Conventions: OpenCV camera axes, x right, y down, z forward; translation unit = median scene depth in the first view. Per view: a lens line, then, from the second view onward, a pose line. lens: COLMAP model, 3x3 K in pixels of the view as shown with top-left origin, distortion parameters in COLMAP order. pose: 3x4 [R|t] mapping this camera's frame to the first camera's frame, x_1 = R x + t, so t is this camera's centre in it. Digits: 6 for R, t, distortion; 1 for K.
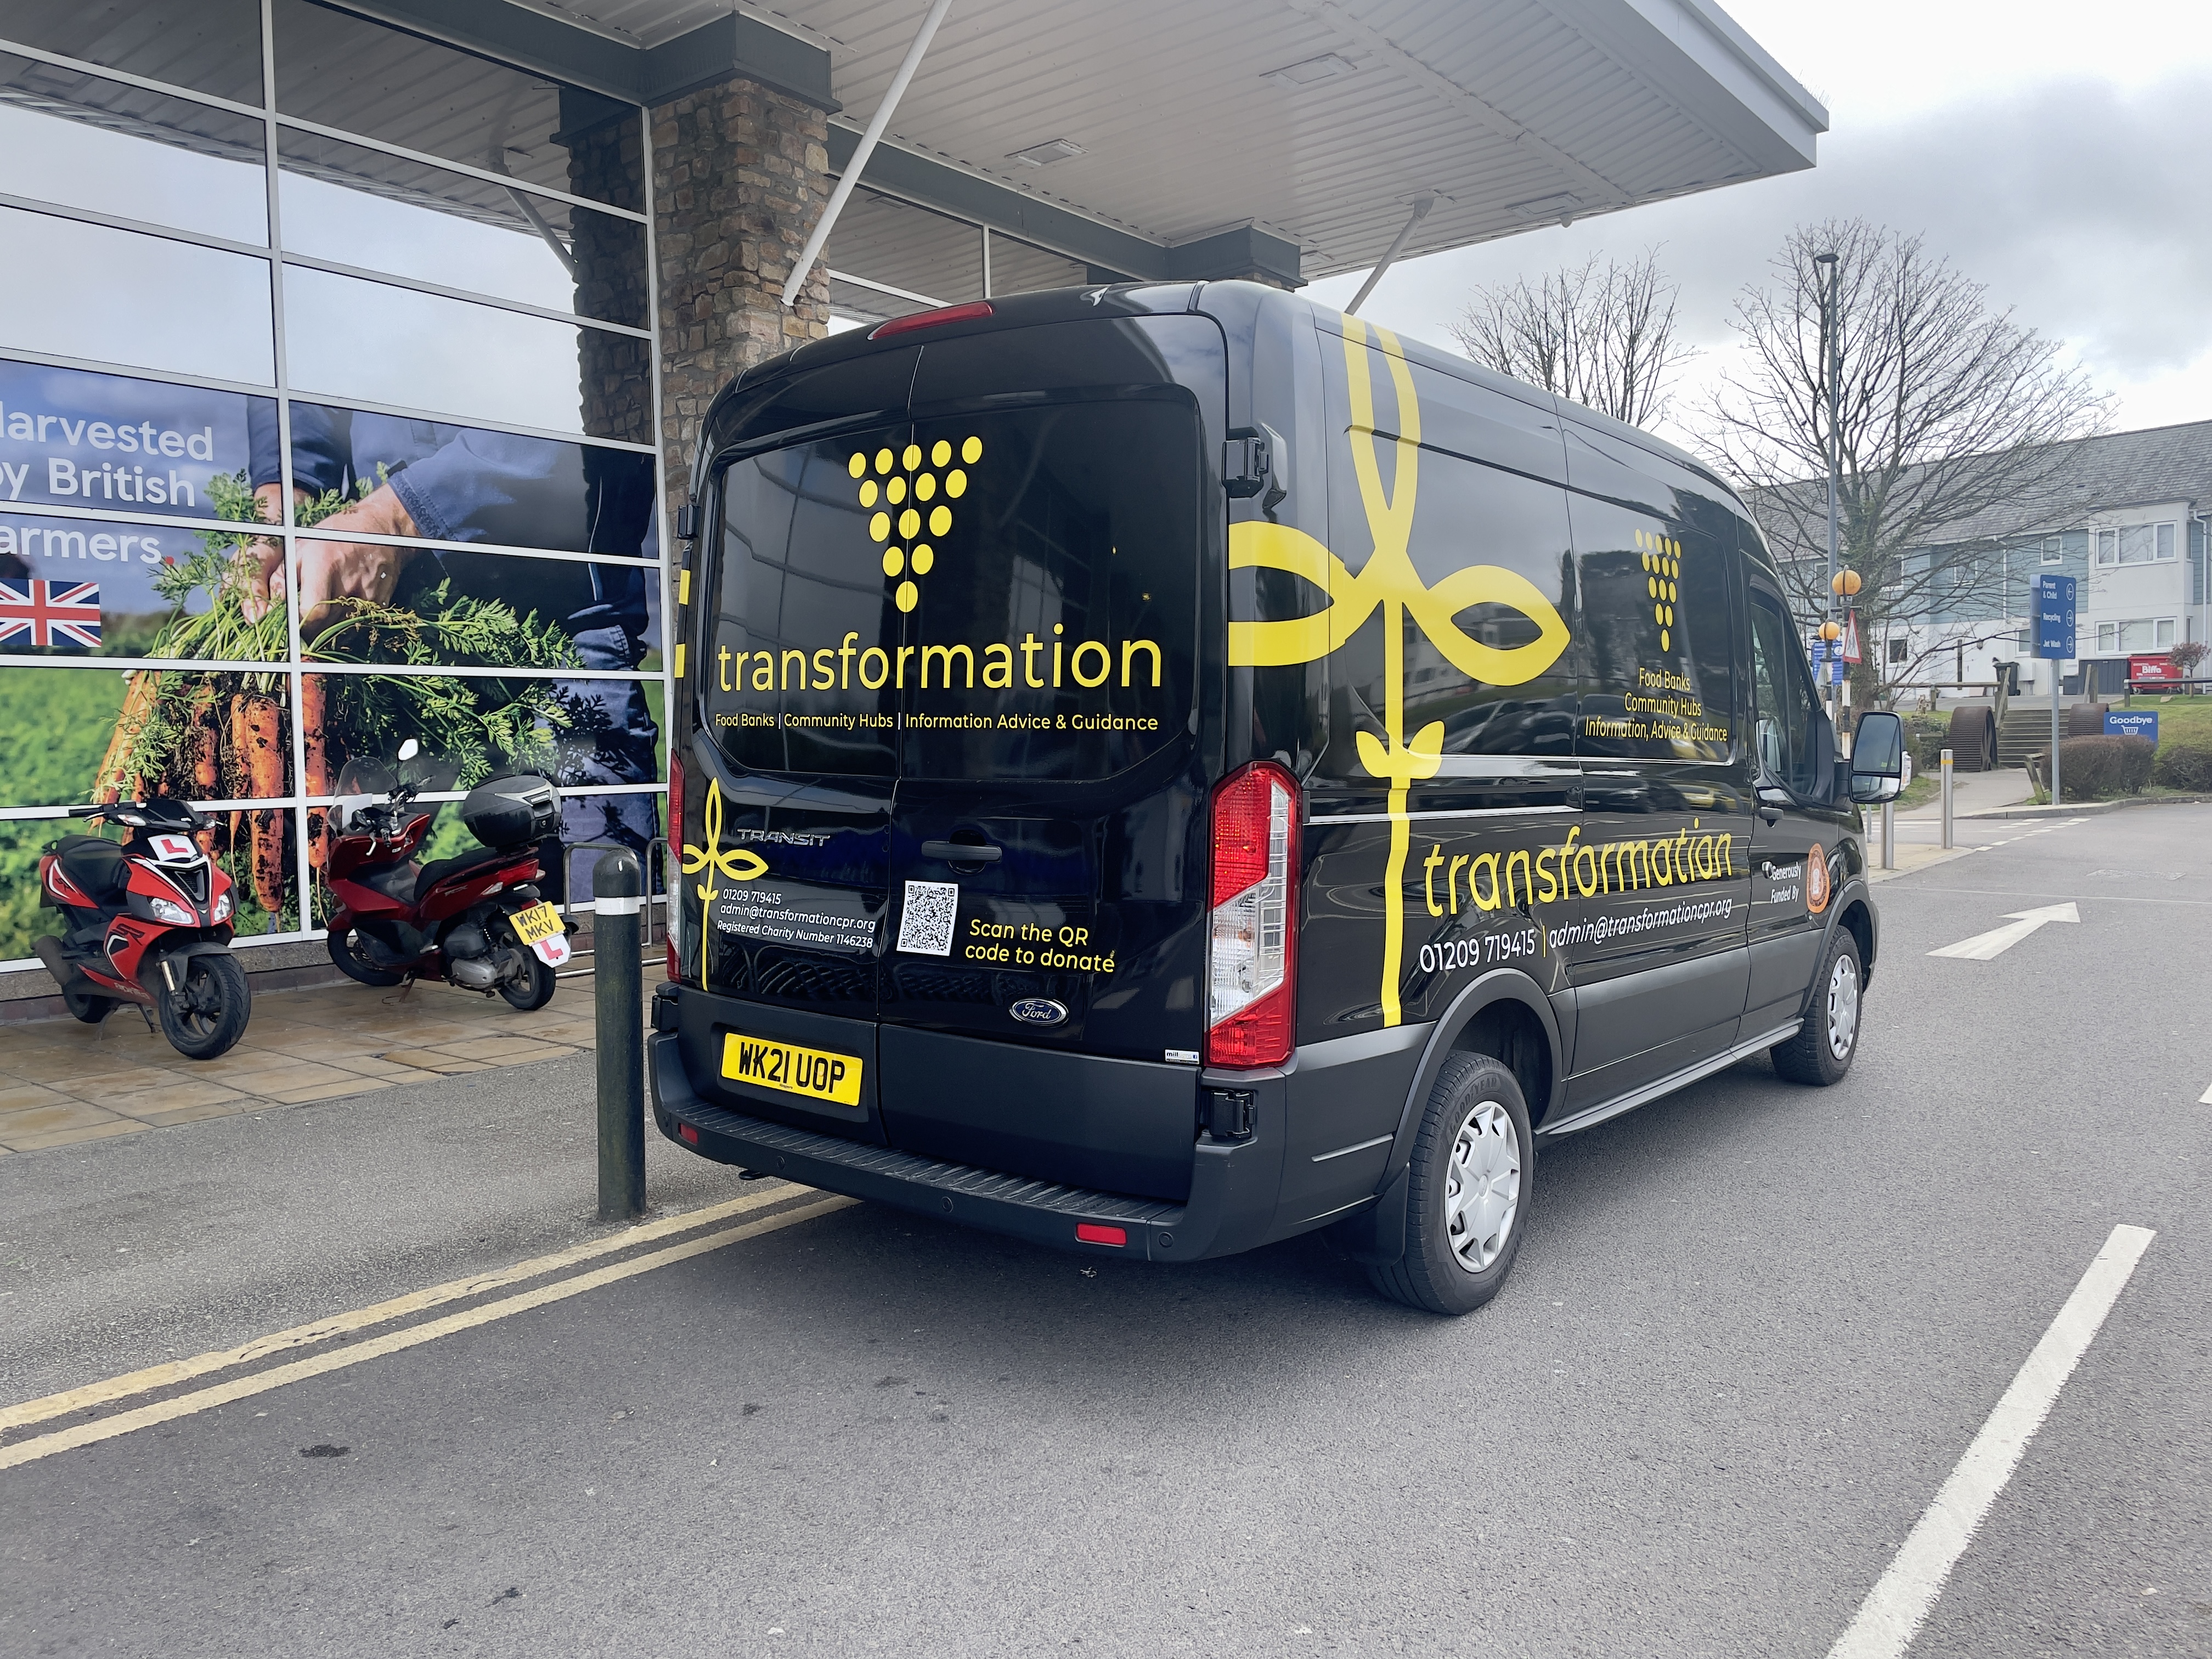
lens RADIAL K [[1667.0, 0, 1122.3], [0, 1667.0, 822.1], [0, 0, 1]] dist [0.098532, -0.104276]
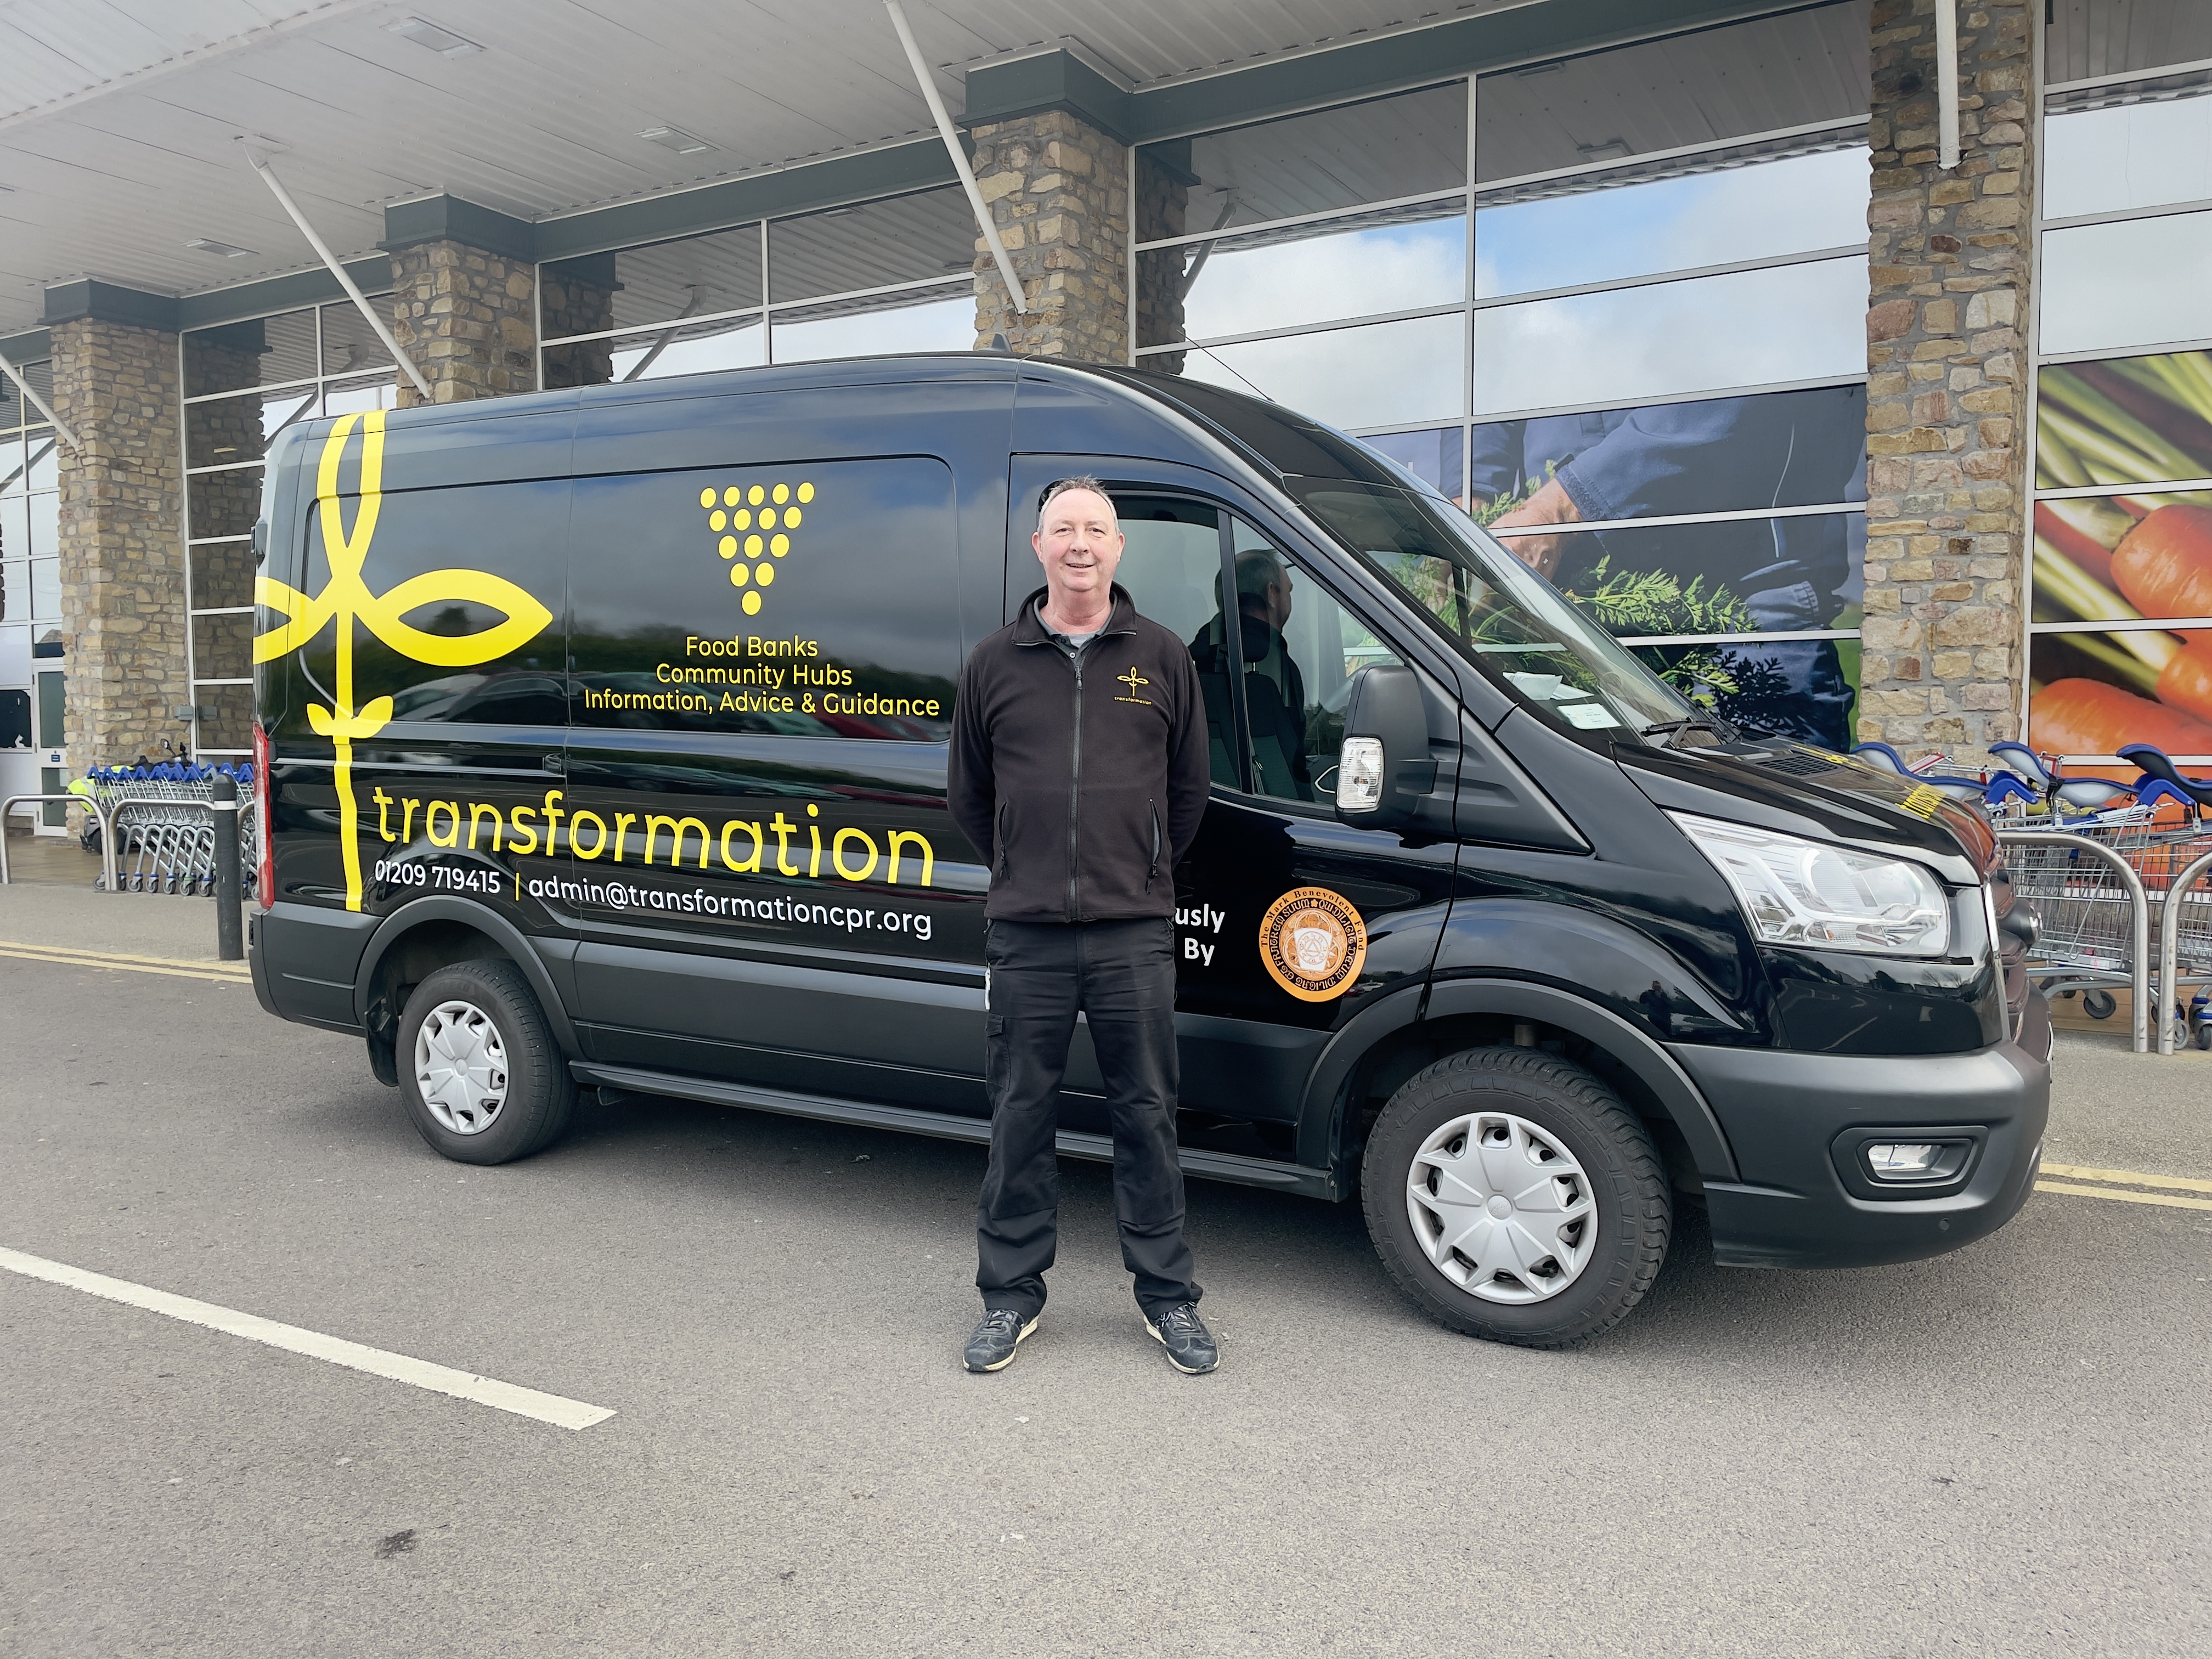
lens RADIAL K [[1696.6, 0, 1107.4], [0, 1696.6, 818.8], [0, 0, 1]] dist [0.108437, -0.116156]
pose [[0.139481, 0.067951, -0.987890, 0.658688], [-0.048429, 0.996917, 0.061735, -0.030400], [0.989040, 0.039232, 0.142342, 0.552170]]
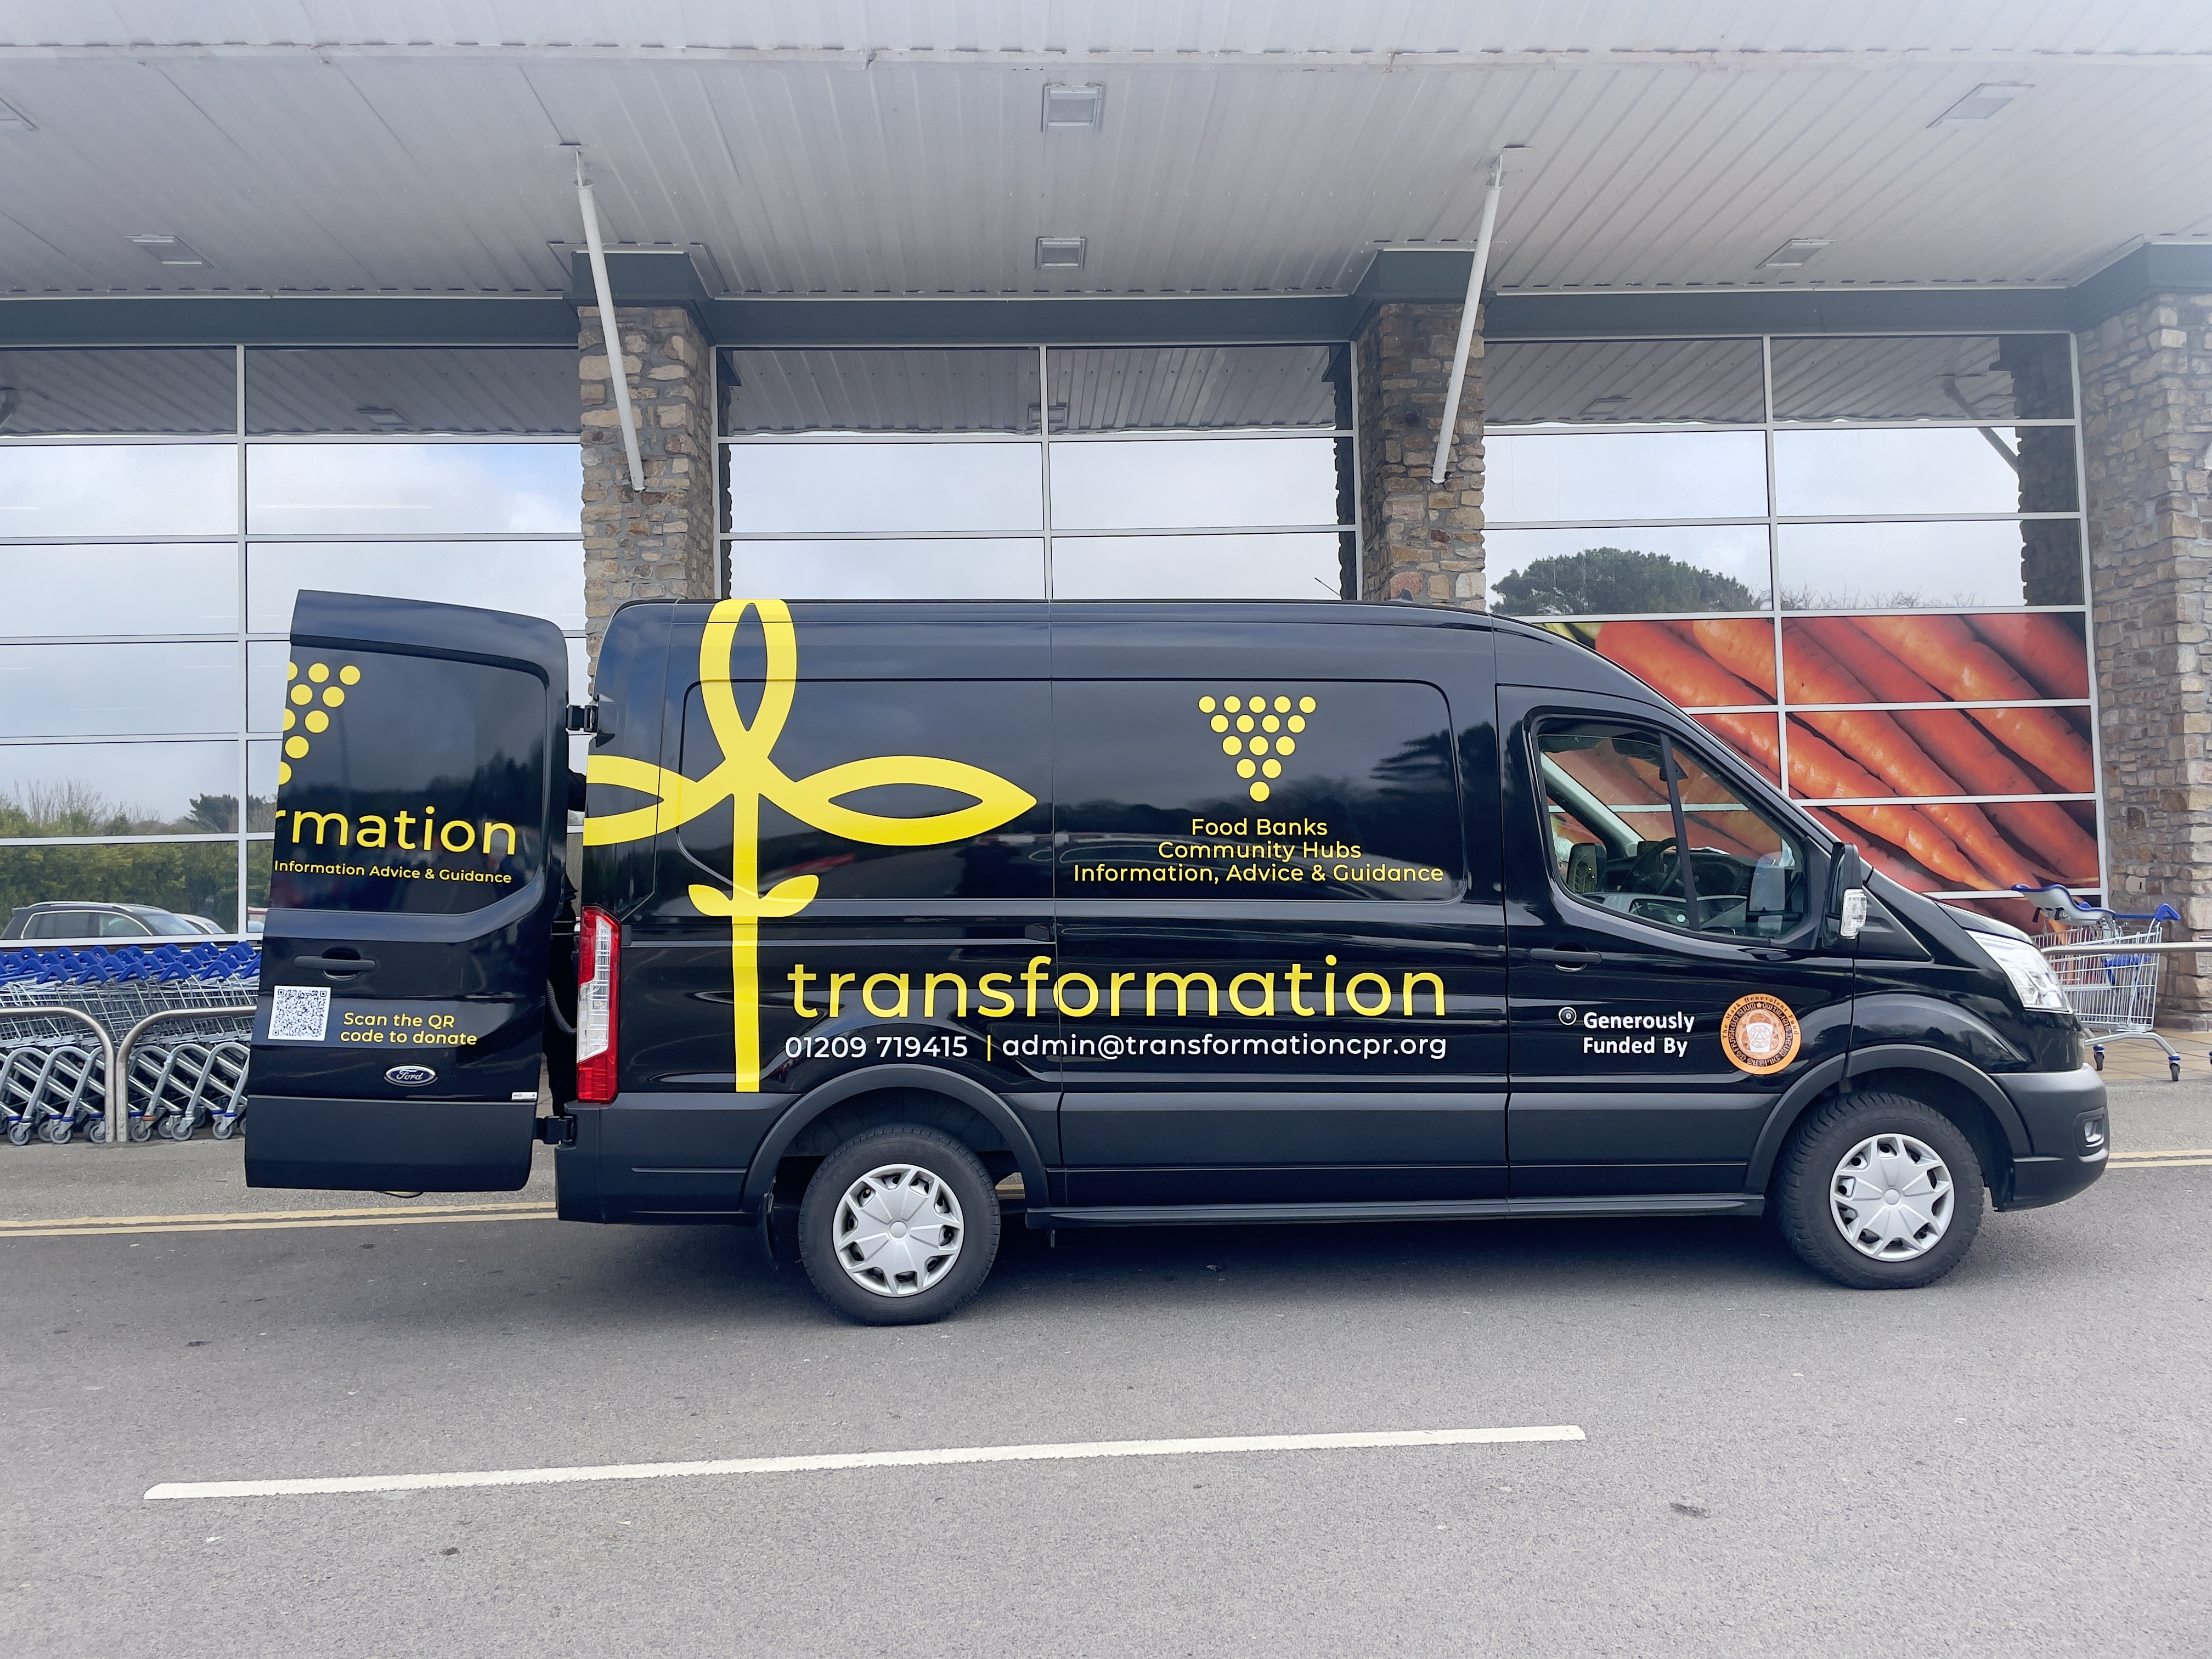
lens RADIAL K [[1696.6, 0, 1107.4], [0, 1696.6, 818.8], [0, 0, 1]] dist [0.108437, -0.116156]
pose [[0.663162, -0.026381, -0.748011, 0.564771], [-0.023607, 0.998144, -0.056132, -0.013558], [0.748104, 0.054883, 0.661308, 0.099158]]
